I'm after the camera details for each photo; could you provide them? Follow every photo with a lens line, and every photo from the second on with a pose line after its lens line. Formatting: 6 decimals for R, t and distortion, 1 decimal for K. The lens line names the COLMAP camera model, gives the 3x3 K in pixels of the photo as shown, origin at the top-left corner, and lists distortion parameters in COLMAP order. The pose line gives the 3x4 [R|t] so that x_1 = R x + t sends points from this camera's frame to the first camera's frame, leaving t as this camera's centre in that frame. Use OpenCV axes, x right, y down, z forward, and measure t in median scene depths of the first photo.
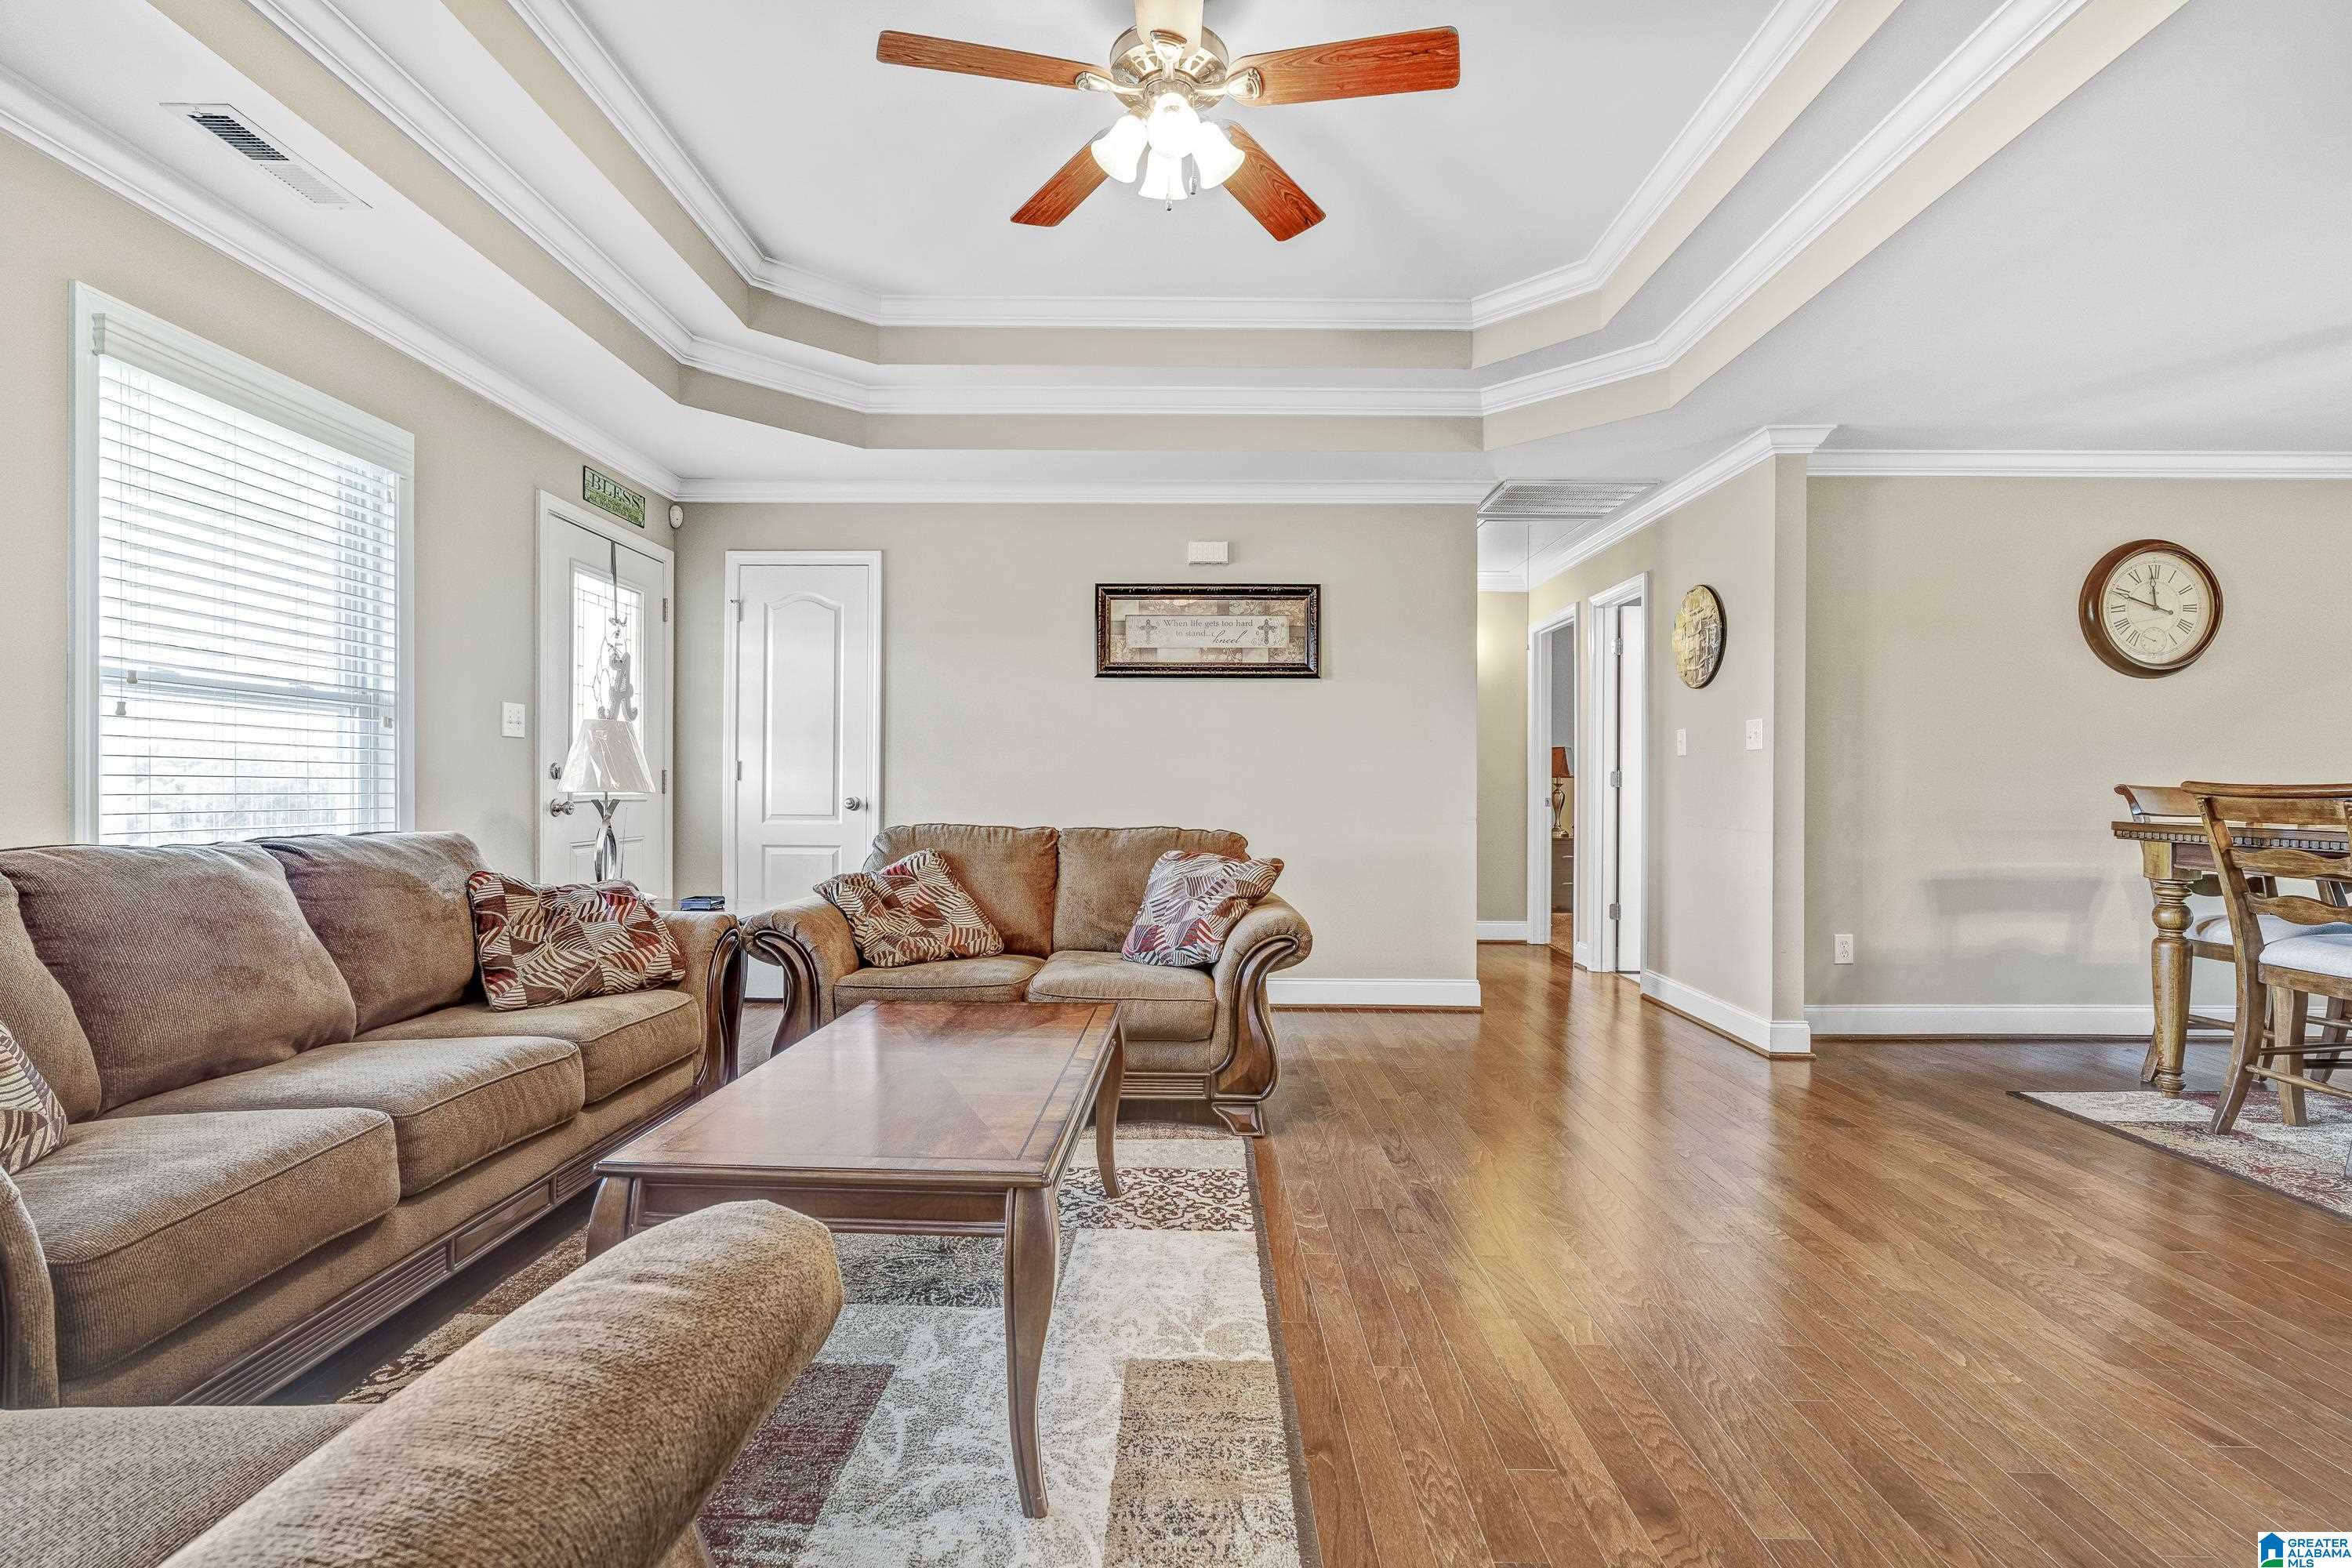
lens RADIAL K [[1071.2, 0, 1173.8], [0, 1071.2, 790.7], [0, 0, 1]] dist [-0.012776, 0.000067]
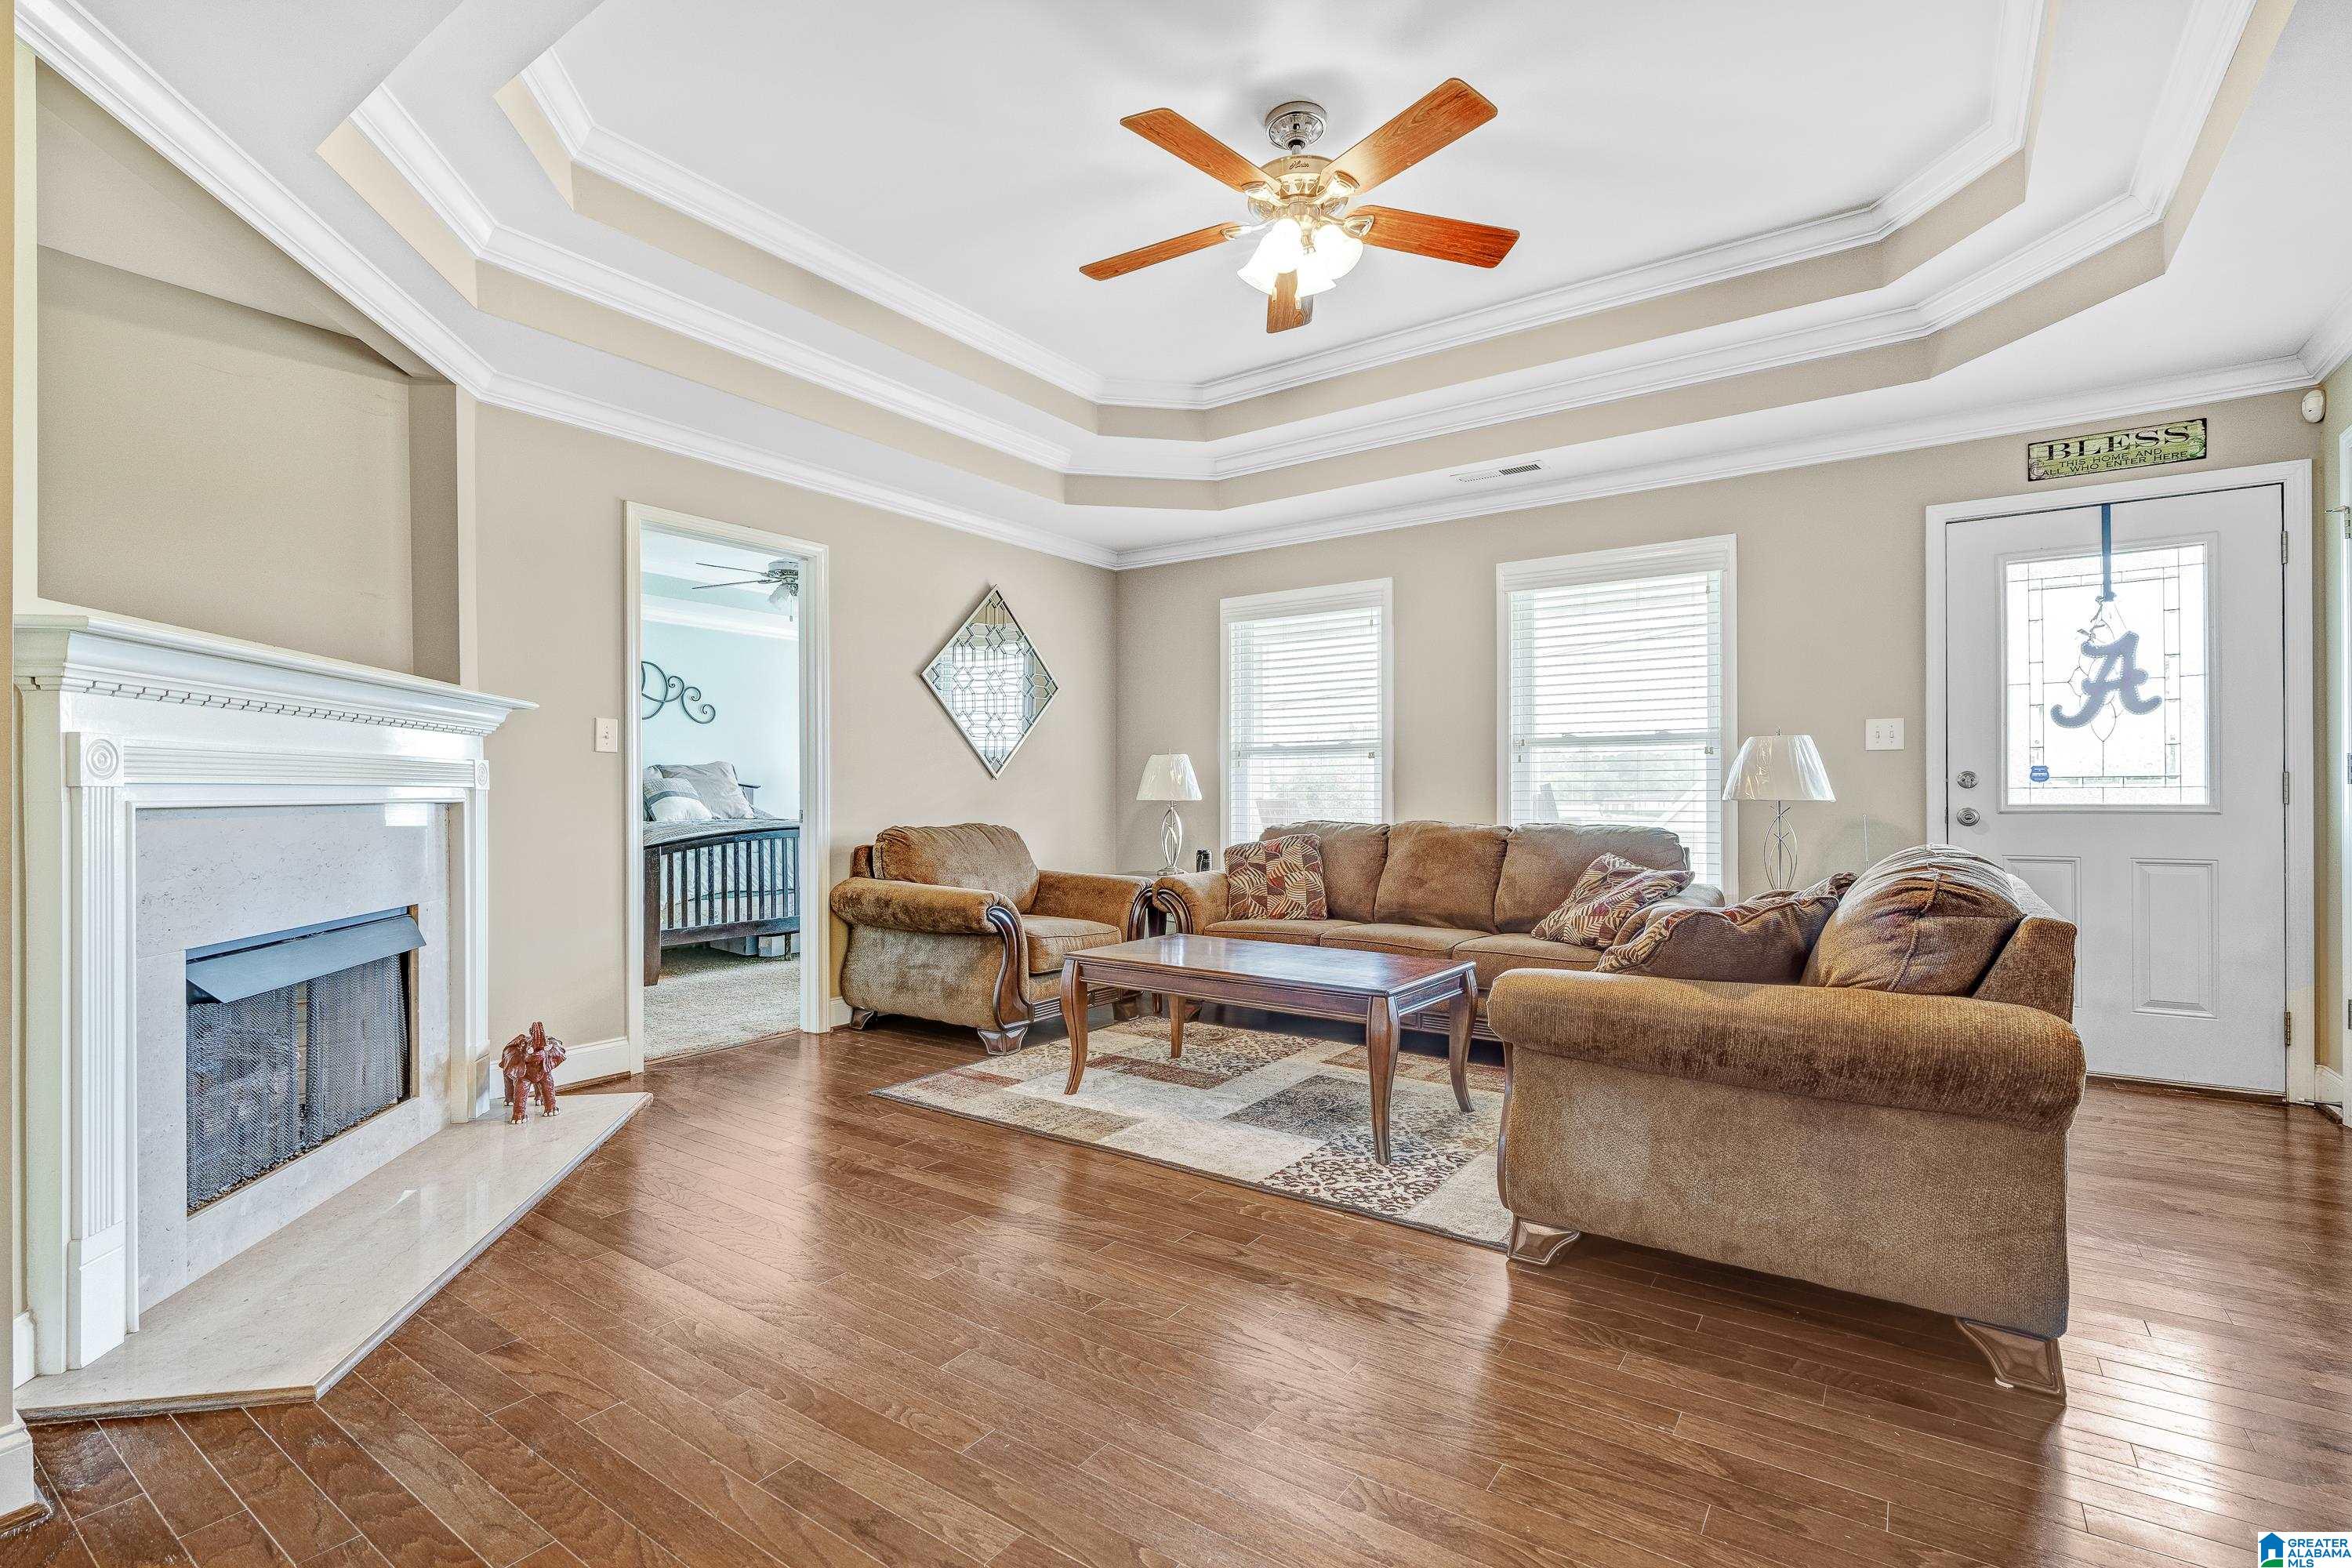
lens RADIAL K [[1071.2, 0, 1179.4], [0, 1071.2, 793.7], [0, 0, 1]] dist [-0.012776, 0.000067]
pose [[-0.572508, -0.000104, -0.819899, 0.638655], [0.012157, 0.999889, -0.008616, -0.003791], [0.819809, -0.014900, -0.572444, 0.944940]]
